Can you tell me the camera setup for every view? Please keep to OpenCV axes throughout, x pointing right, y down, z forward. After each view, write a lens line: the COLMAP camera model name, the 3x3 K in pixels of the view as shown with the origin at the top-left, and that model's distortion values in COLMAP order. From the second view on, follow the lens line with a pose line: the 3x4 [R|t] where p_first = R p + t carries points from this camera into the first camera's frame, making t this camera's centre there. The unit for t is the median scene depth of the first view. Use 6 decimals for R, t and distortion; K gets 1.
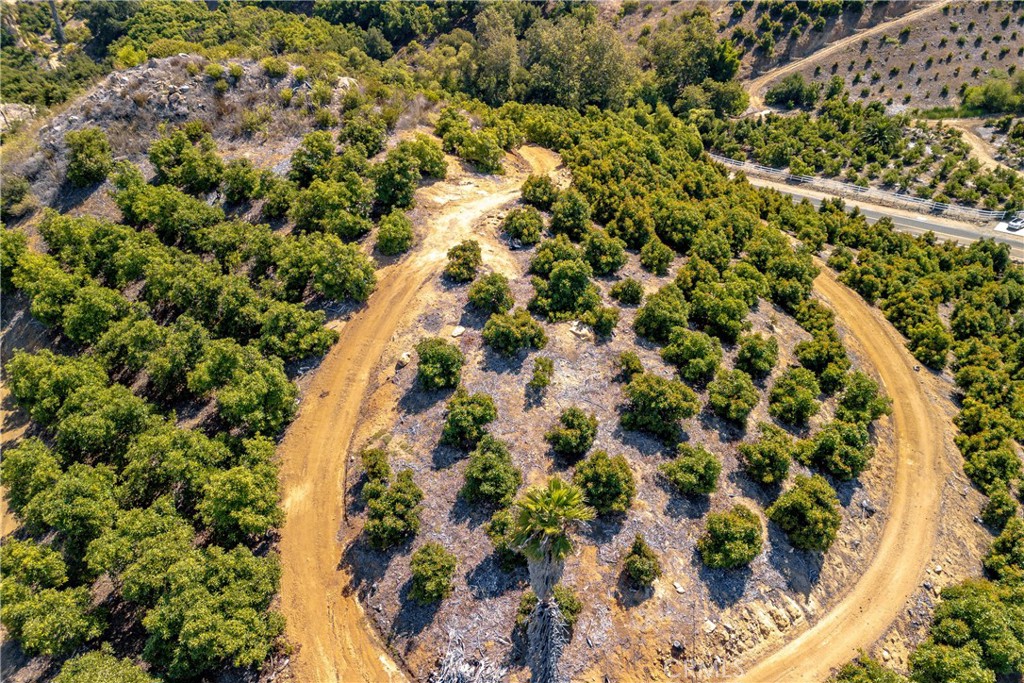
lens RADIAL K [[734.5, 0, 512.1], [0, 734.5, 378.0], [0, 0, 1]] dist [0.035905, 0.001034]
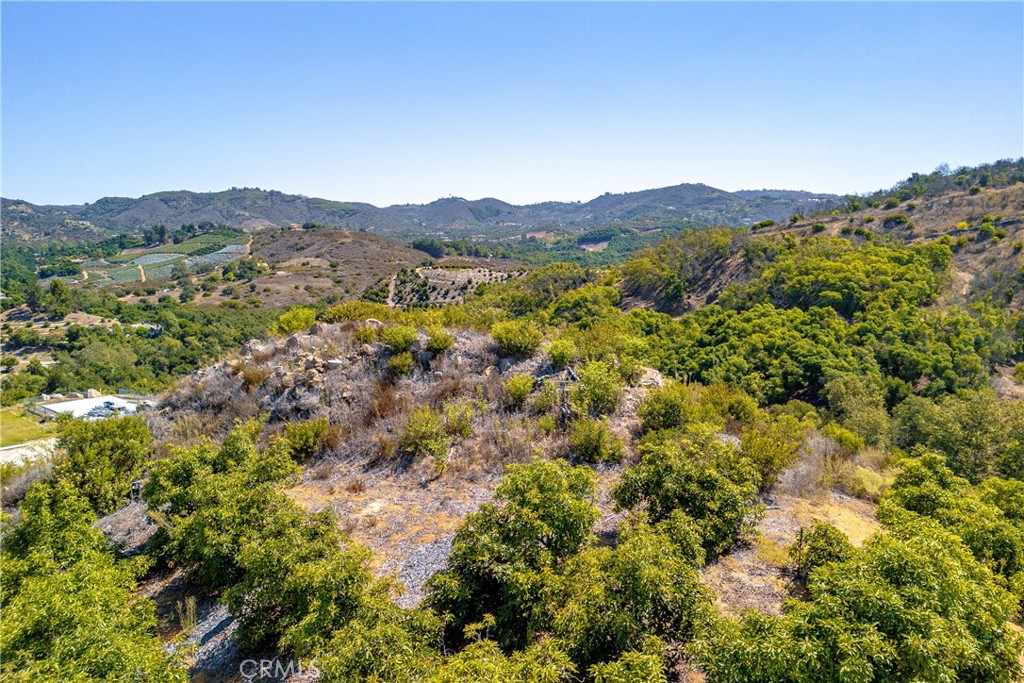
lens RADIAL K [[738.4, 0, 515.8], [0, 738.4, 344.8], [0, 0, 1]] dist [0.098654, -0.123767]
pose [[0.922724, 0.048708, -0.382370, -0.142692], [-0.236635, 0.854634, -0.462174, -0.203947], [0.304276, 0.516941, 0.800118, 0.645939]]
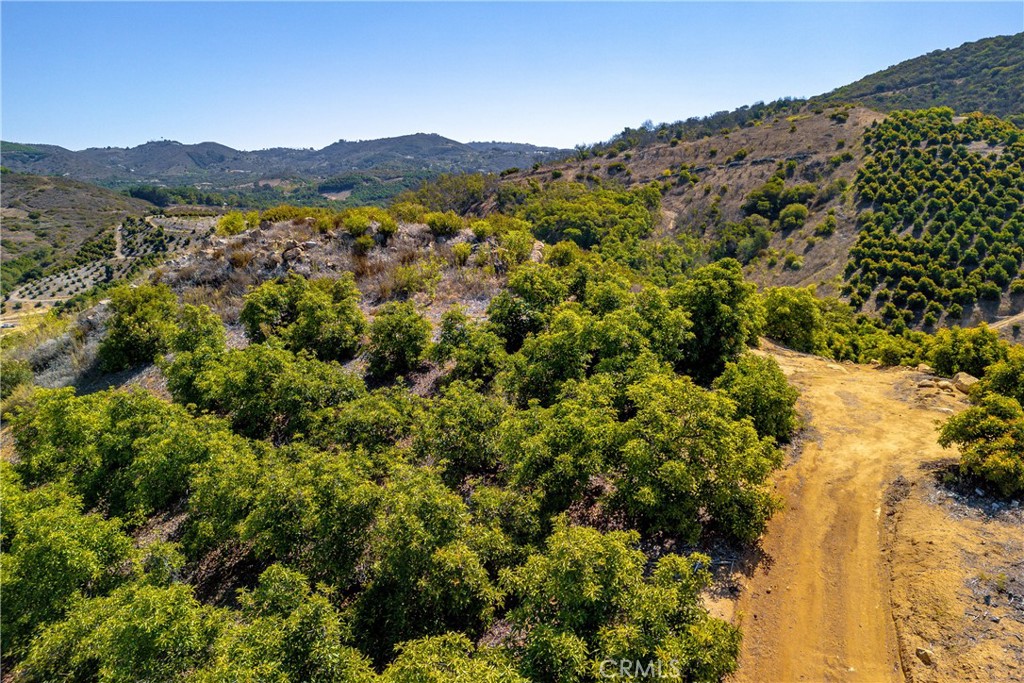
lens RADIAL K [[738.4, 0, 515.8], [0, 738.4, 344.8], [0, 0, 1]] dist [0.098654, -0.123767]
pose [[0.998741, 0.002124, -0.050109, -0.228310], [-0.024526, 0.892183, -0.451007, -0.016698], [0.043749, 0.451668, 0.891113, 0.467174]]
